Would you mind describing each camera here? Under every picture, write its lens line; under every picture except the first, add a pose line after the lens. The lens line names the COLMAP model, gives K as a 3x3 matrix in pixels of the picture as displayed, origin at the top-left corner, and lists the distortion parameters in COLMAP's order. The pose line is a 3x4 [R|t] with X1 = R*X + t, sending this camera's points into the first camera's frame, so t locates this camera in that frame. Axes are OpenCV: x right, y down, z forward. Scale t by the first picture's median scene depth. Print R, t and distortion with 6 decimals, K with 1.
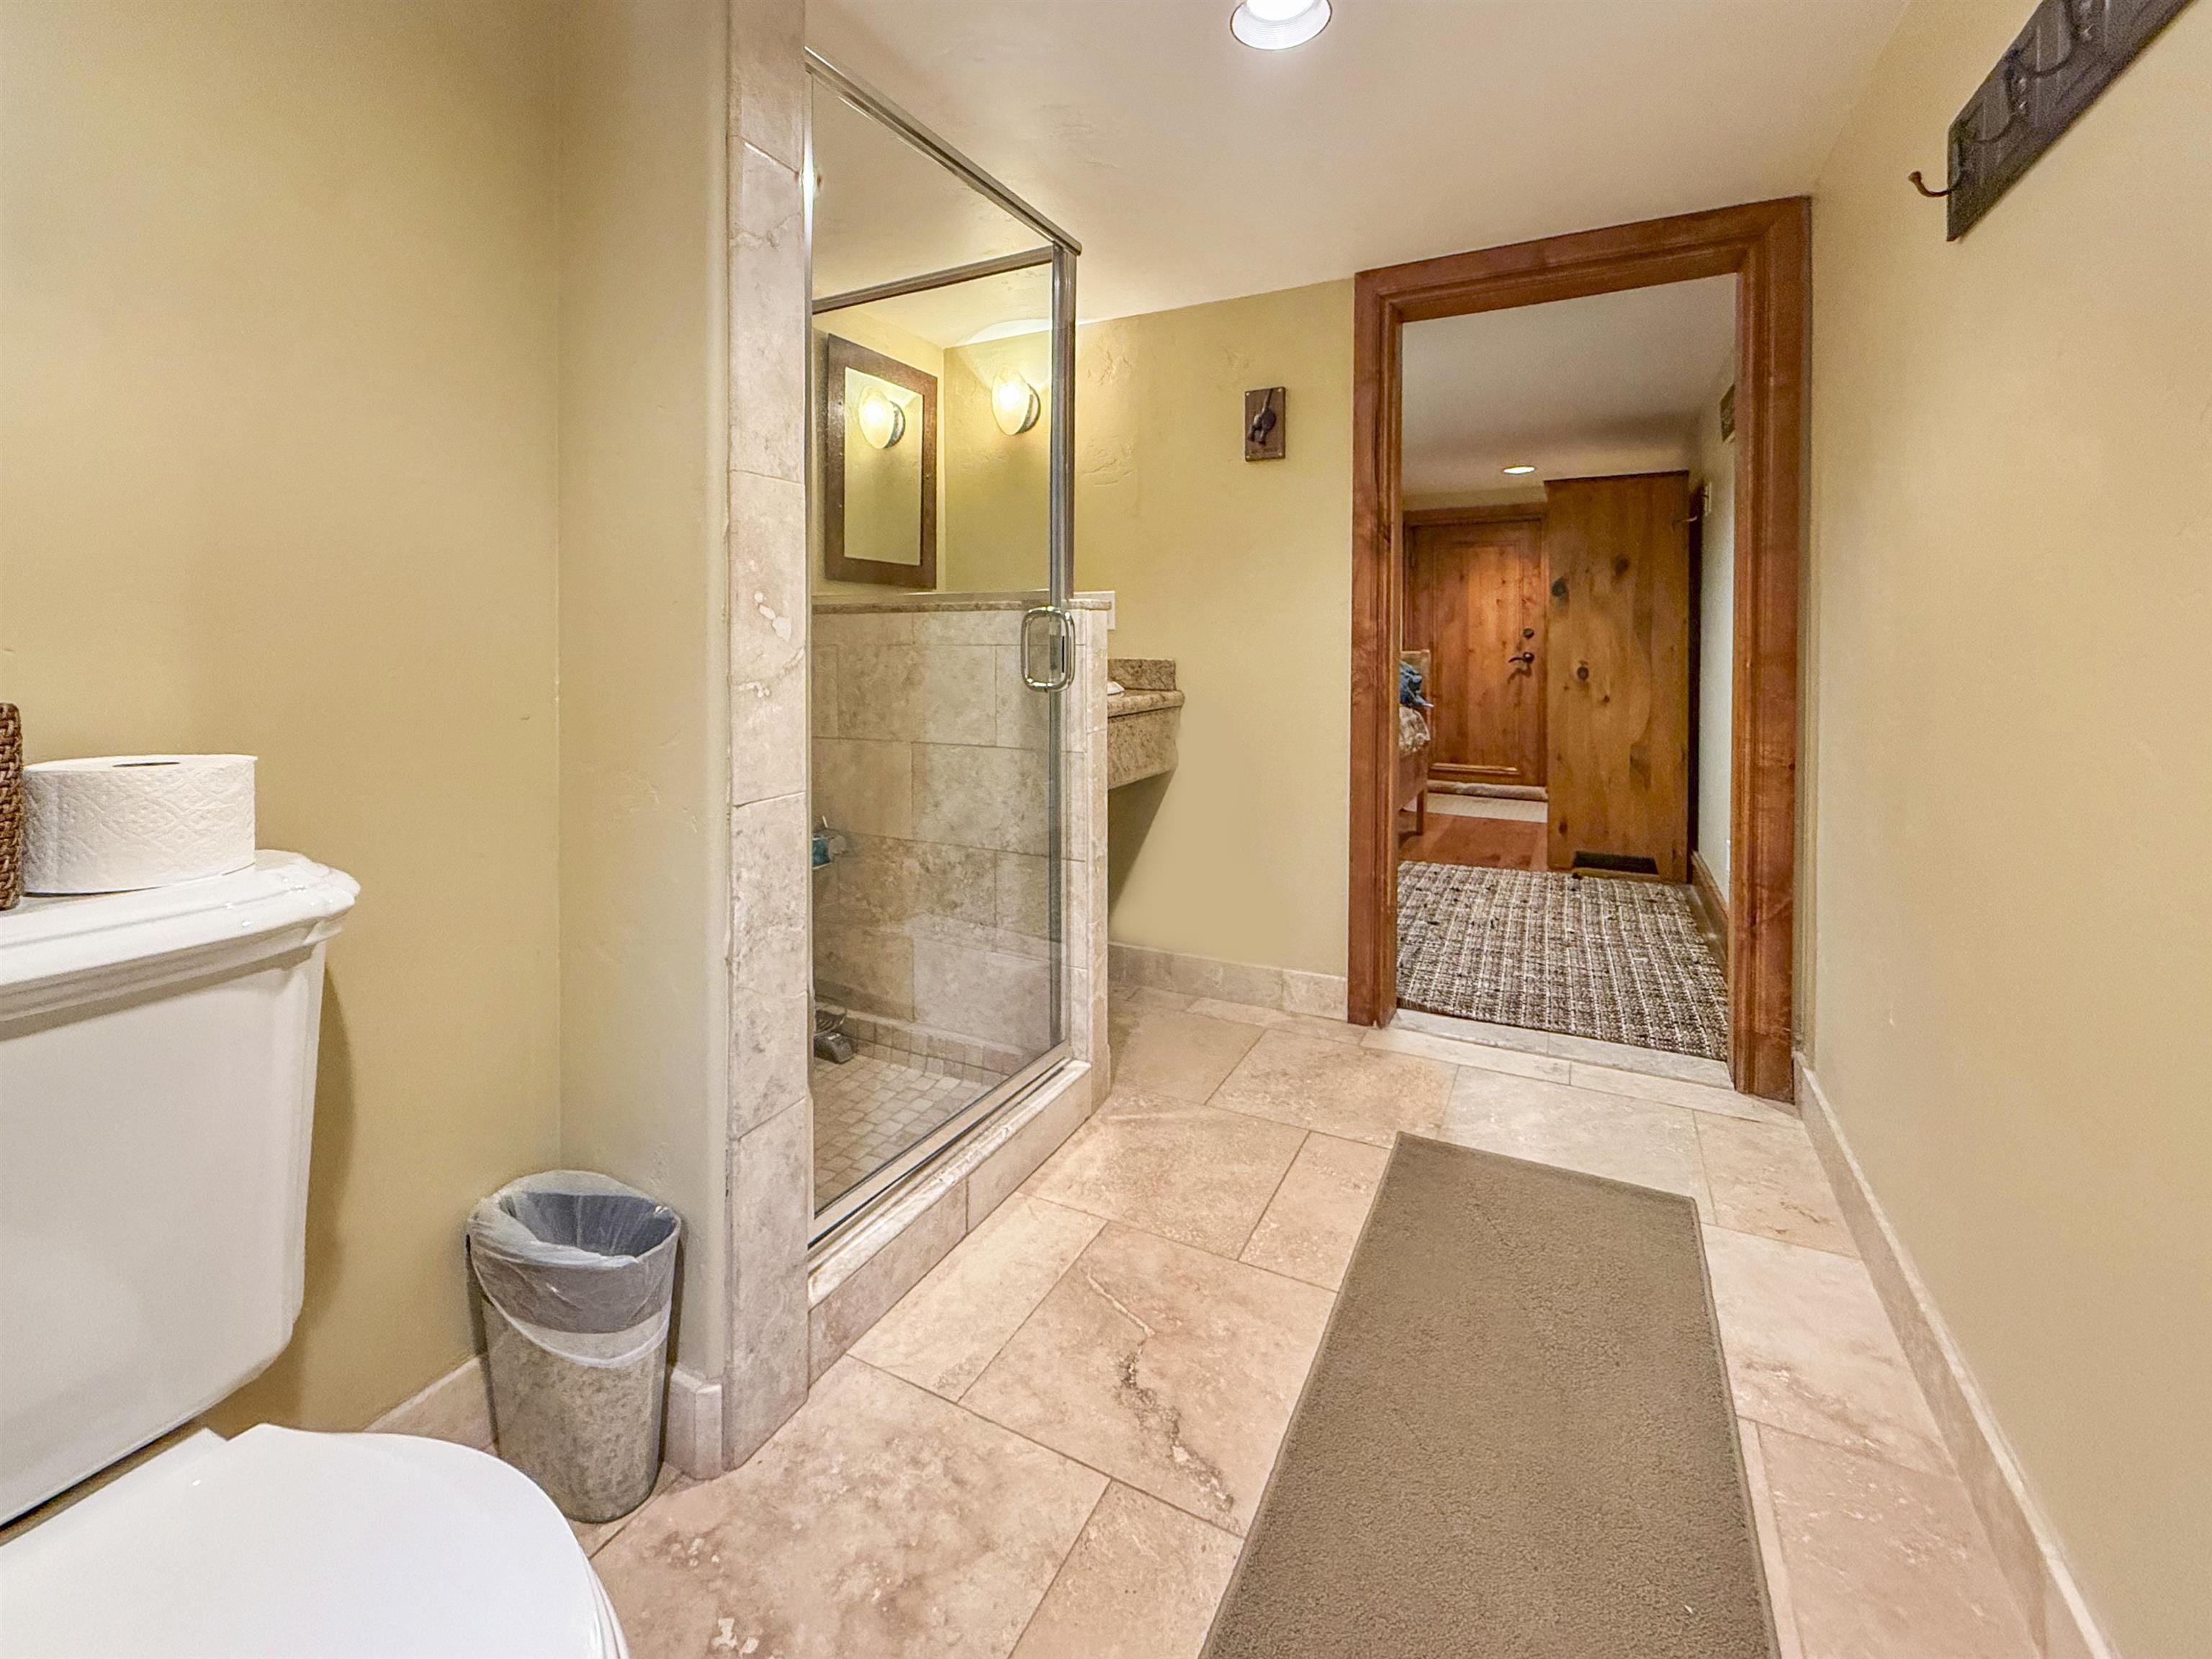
lens RADIAL K [[883.6, 0, 1098.6], [0, 883.6, 928.6], [0, 0, 1]] dist [-0.001280, -0.000241]
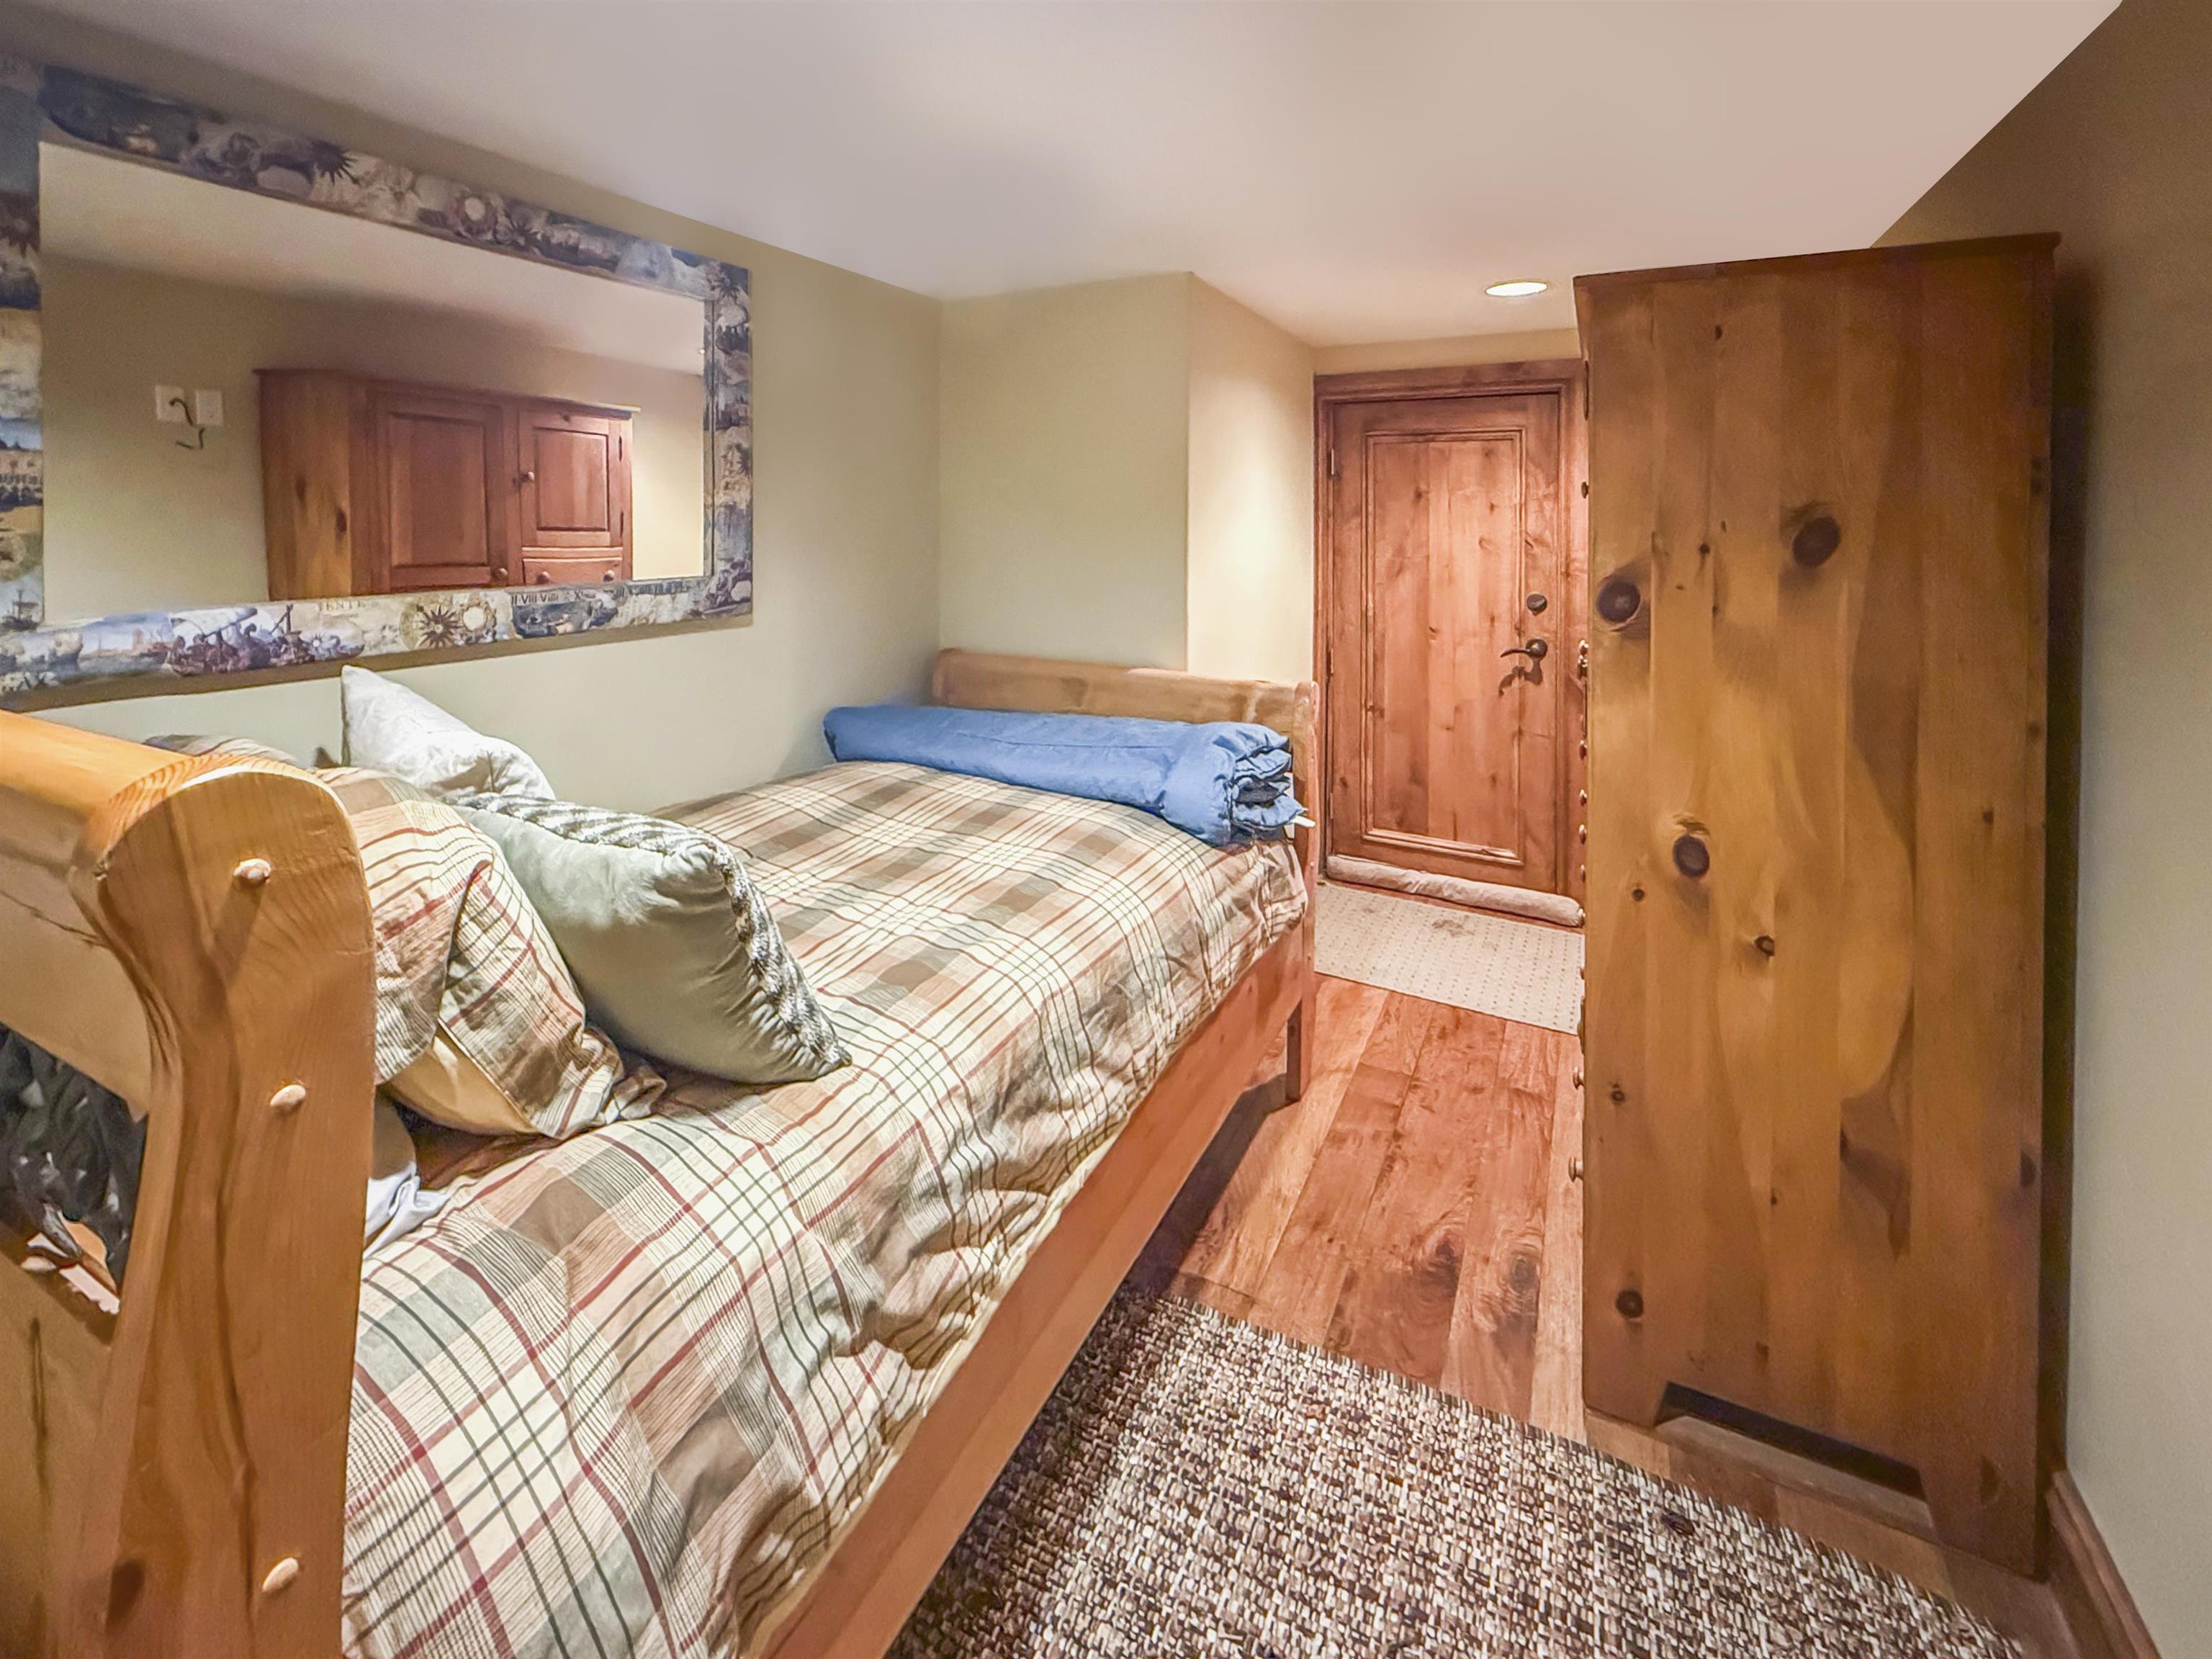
lens RADIAL K [[930.7, 0, 1106.0], [0, 930.7, 829.5], [0, 0, 1]] dist [0.000514, 0.000082]
pose [[0.999885, -0.004067, 0.014577, 0.216398], [0.003922, 0.999943, 0.009940, -0.204212], [-0.014617, -0.009882, 0.999844, 0.437529]]
